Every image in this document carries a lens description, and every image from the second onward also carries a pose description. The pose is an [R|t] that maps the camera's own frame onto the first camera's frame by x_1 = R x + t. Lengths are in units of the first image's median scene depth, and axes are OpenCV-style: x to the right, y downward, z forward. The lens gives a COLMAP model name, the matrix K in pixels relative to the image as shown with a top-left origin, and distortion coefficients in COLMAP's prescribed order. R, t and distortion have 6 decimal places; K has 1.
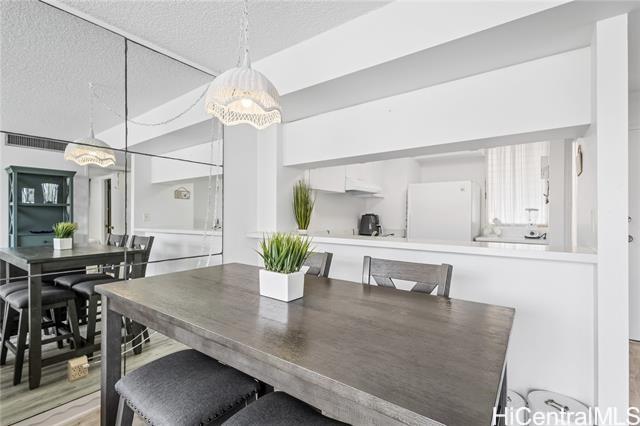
lens RADIAL K [[297.8, 0, 320.9], [0, 297.8, 212.1], [0, 0, 1]] dist [0.003612, -0.000839]
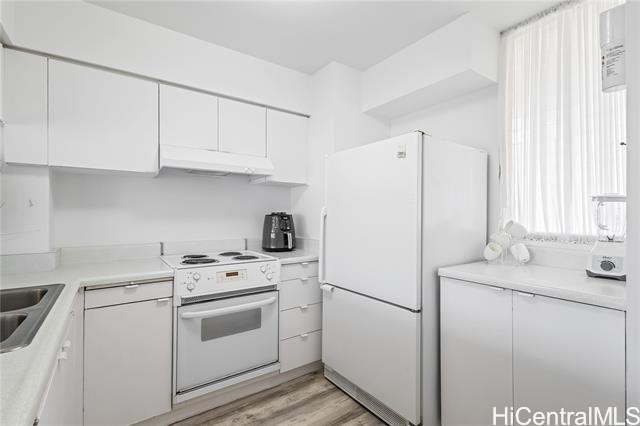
lens RADIAL K [[297.8, 0, 322.5], [0, 297.8, 210.9], [0, 0, 1]] dist [0.003612, -0.000839]
pose [[0.947490, -0.008008, -0.319686, 0.457022], [0.004144, 0.999910, -0.012764, 0.009760], [0.319759, 0.010769, 0.947438, 0.506596]]
